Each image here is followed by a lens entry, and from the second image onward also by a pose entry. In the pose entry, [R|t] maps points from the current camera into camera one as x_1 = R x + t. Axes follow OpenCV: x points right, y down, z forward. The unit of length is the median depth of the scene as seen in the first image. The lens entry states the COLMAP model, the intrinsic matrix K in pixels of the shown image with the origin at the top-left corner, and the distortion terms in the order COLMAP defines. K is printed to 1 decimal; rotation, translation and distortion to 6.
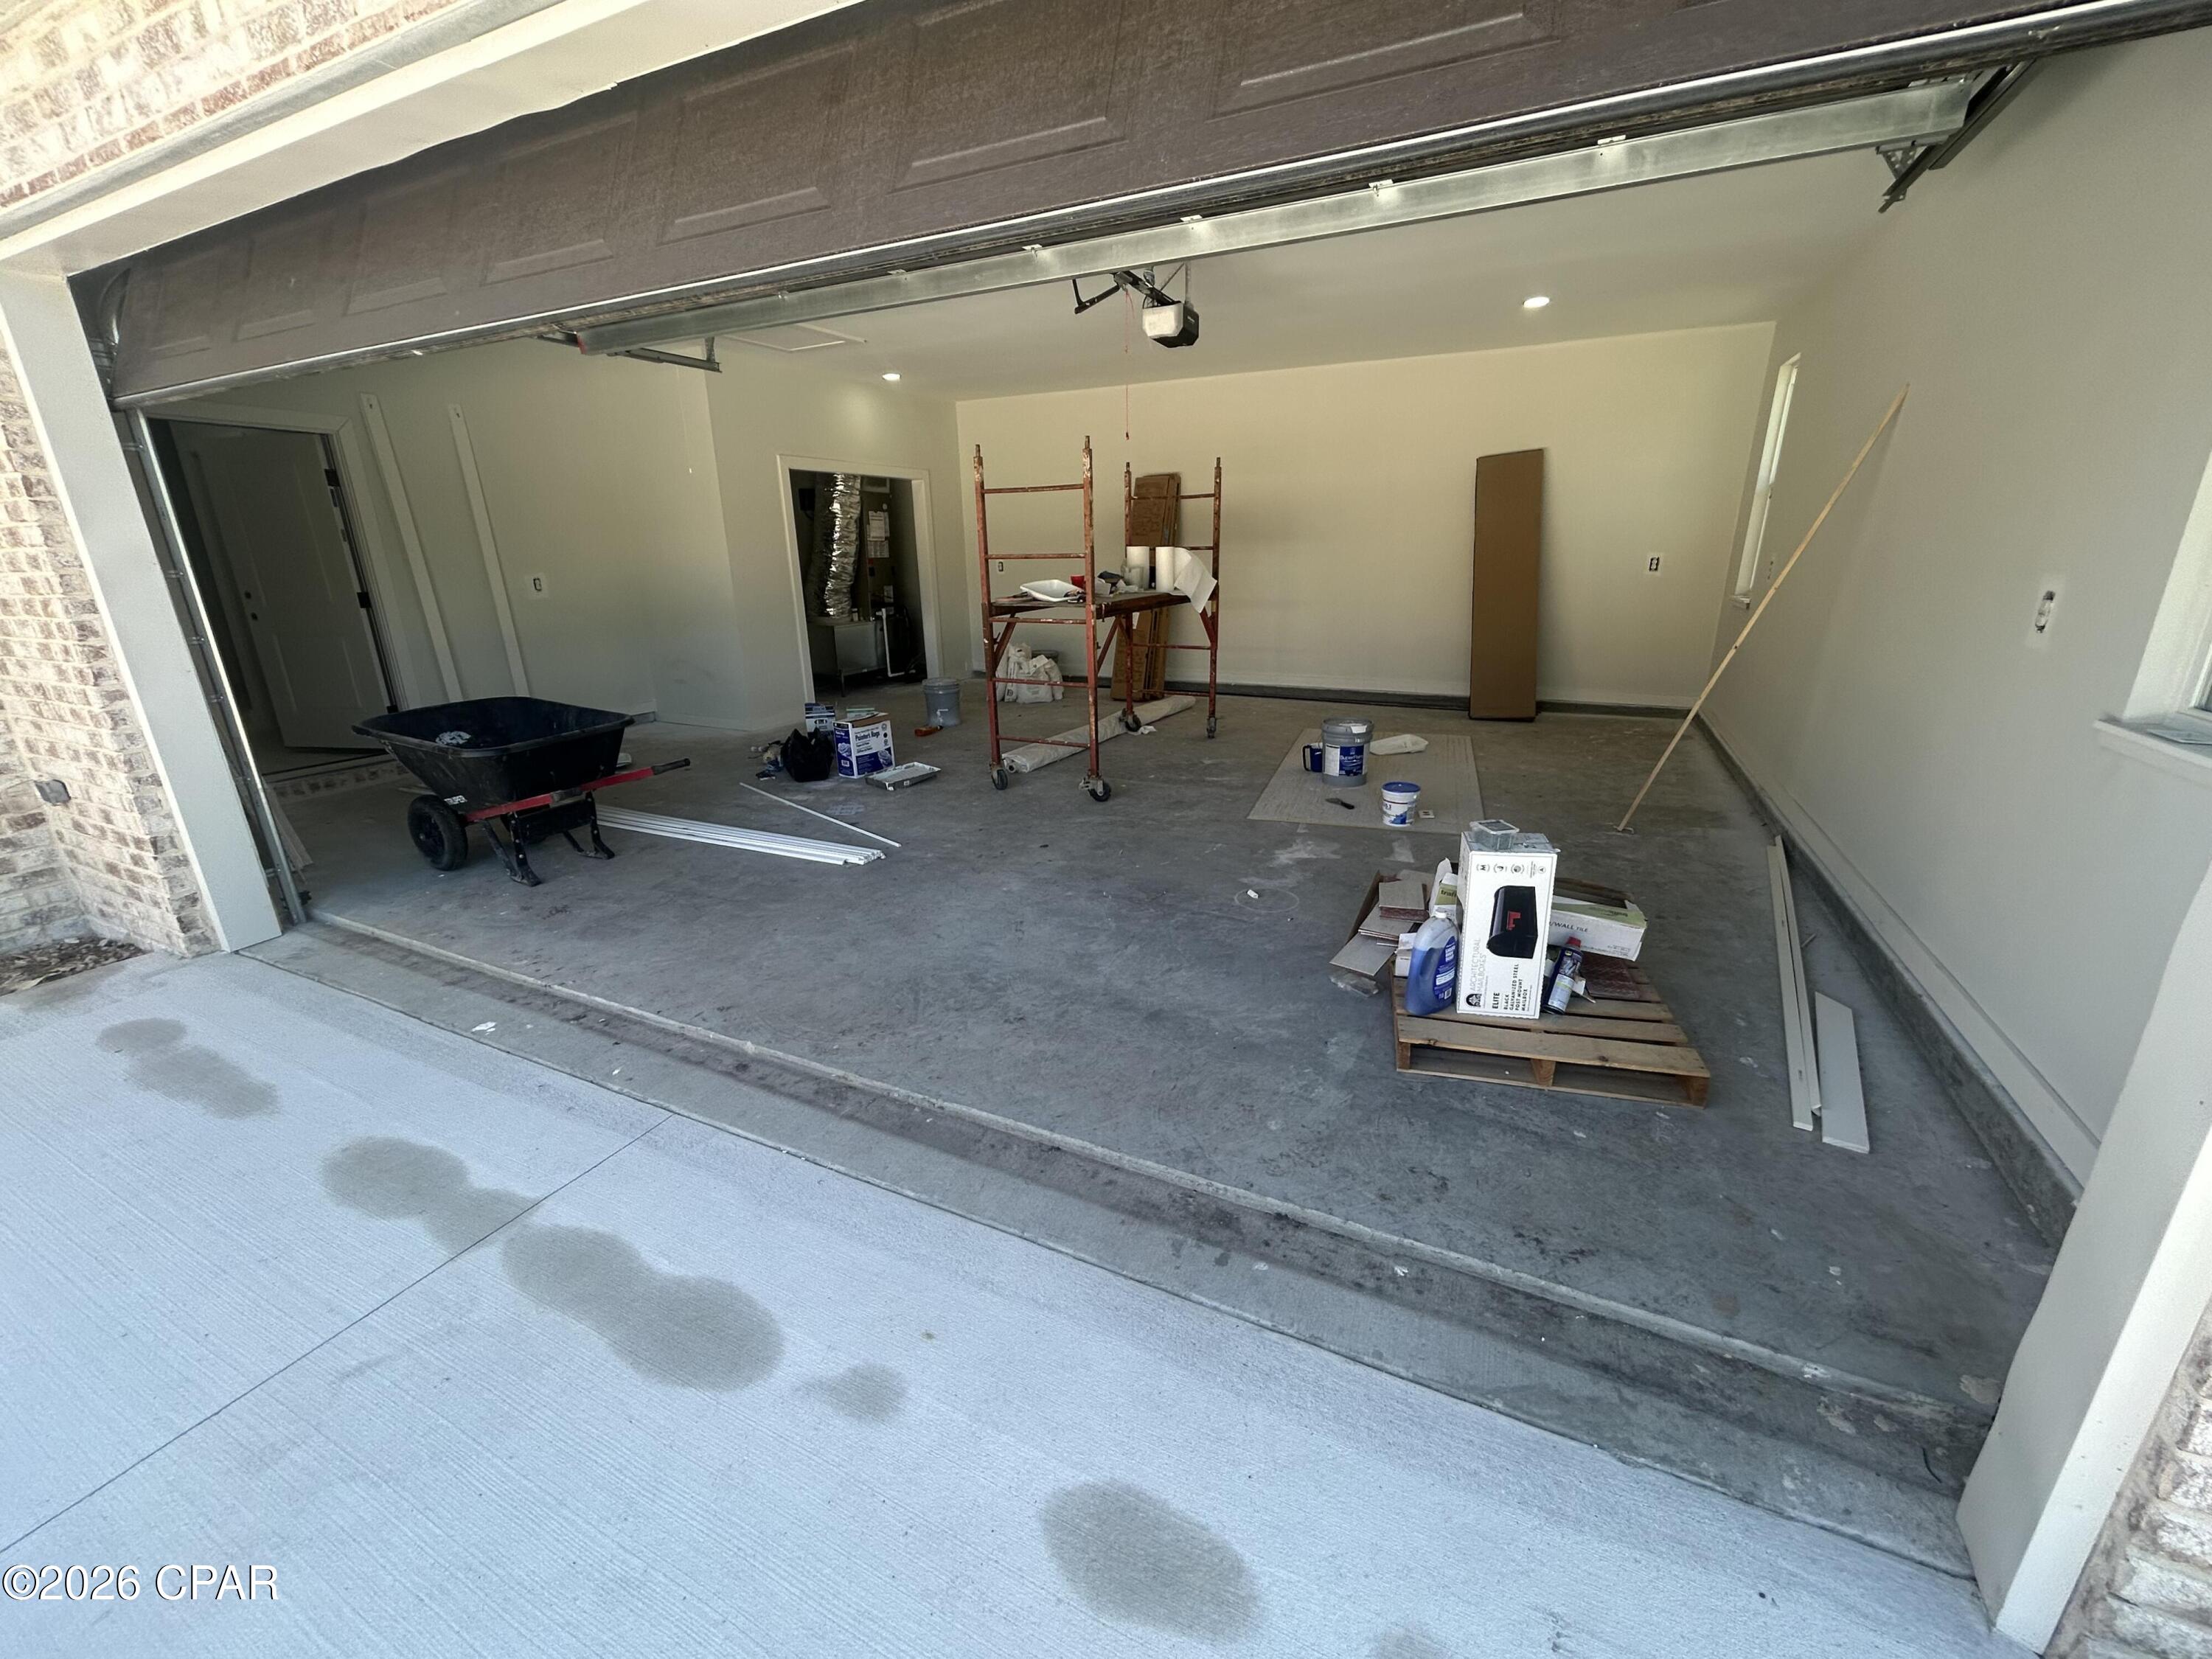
lens RADIAL K [[890.3, 0, 1107.8], [0, 890.3, 824.1], [0, 0, 1]] dist [-0.001541, -0.000035]
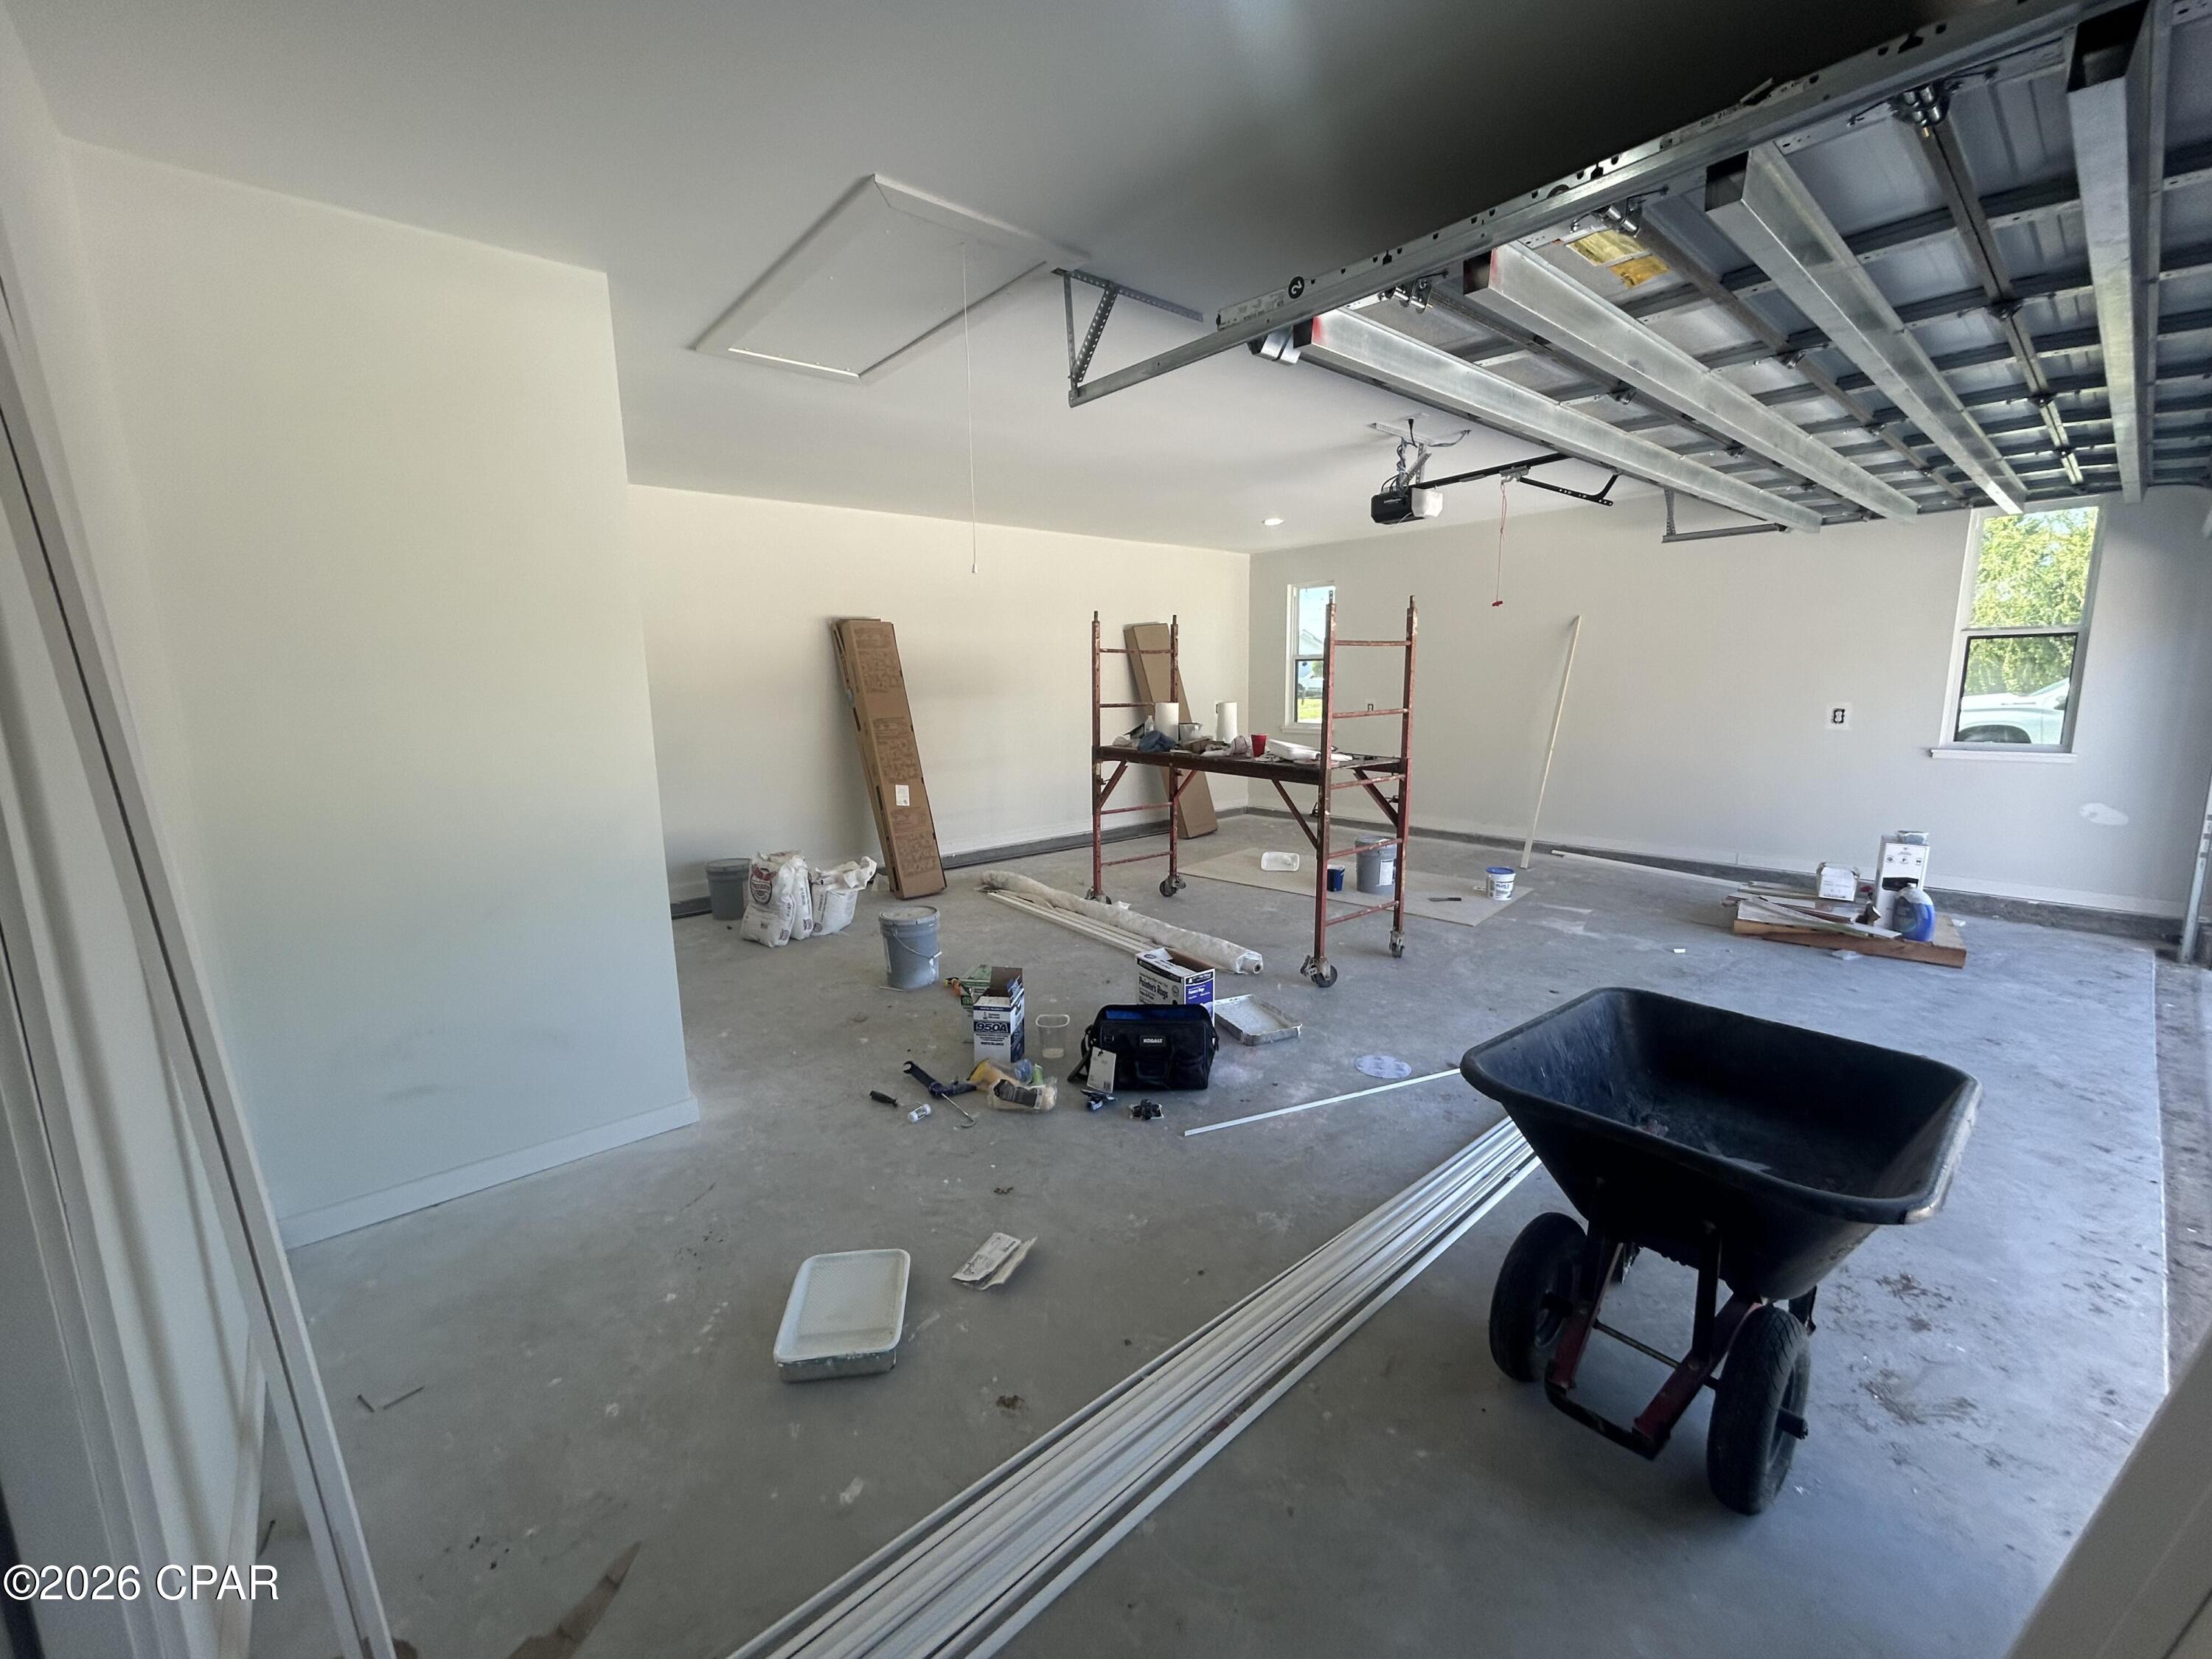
lens RADIAL K [[890.3, 0, 1107.8], [0, 890.3, 824.1], [0, 0, 1]] dist [-0.001541, -0.000035]
pose [[0.393411, -0.142533, 0.908247, -1.053816], [0.288646, 0.957105, 0.025172, -0.297933], [-0.872875, 0.252259, 0.417677, 0.898224]]
